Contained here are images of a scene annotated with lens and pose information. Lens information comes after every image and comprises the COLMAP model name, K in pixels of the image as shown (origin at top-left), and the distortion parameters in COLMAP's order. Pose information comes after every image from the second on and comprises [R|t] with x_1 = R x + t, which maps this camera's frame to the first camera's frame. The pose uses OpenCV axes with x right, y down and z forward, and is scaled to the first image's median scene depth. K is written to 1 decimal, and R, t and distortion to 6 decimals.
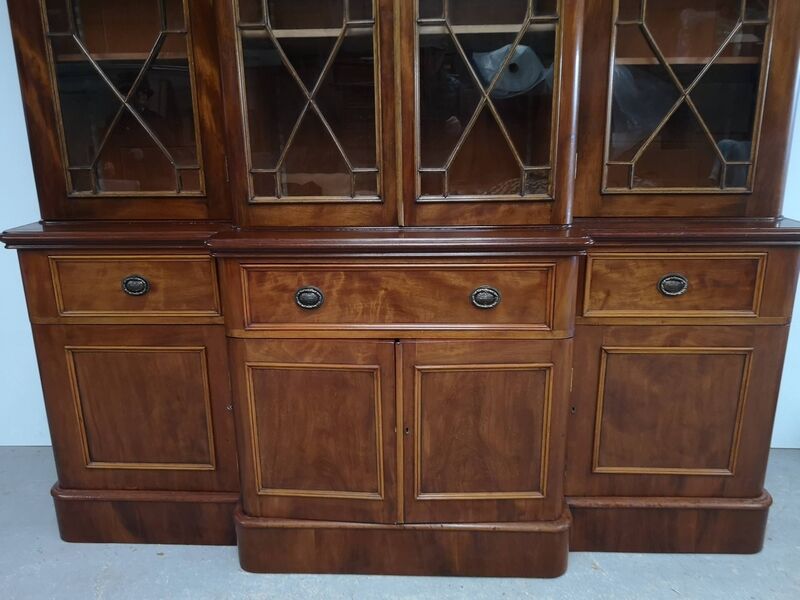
lens RADIAL K [[637.0, 0, 400.0], [0, 637.0, 300.0], [0, 0, 1]] dist [0.033809, -0.059139]
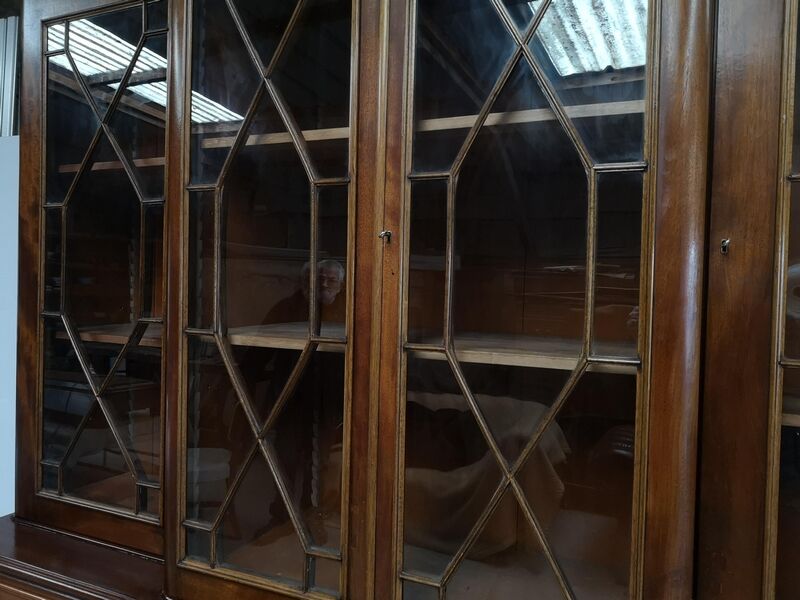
lens RADIAL K [[637.0, 0, 400.0], [0, 637.0, 300.0], [0, 0, 1]] dist [0.033809, -0.059139]
pose [[0.925243, 0.048431, -0.376271, 0.234245], [-0.140910, 0.964737, -0.222321, -0.307235], [0.352236, 0.258722, 0.899440, 0.379884]]
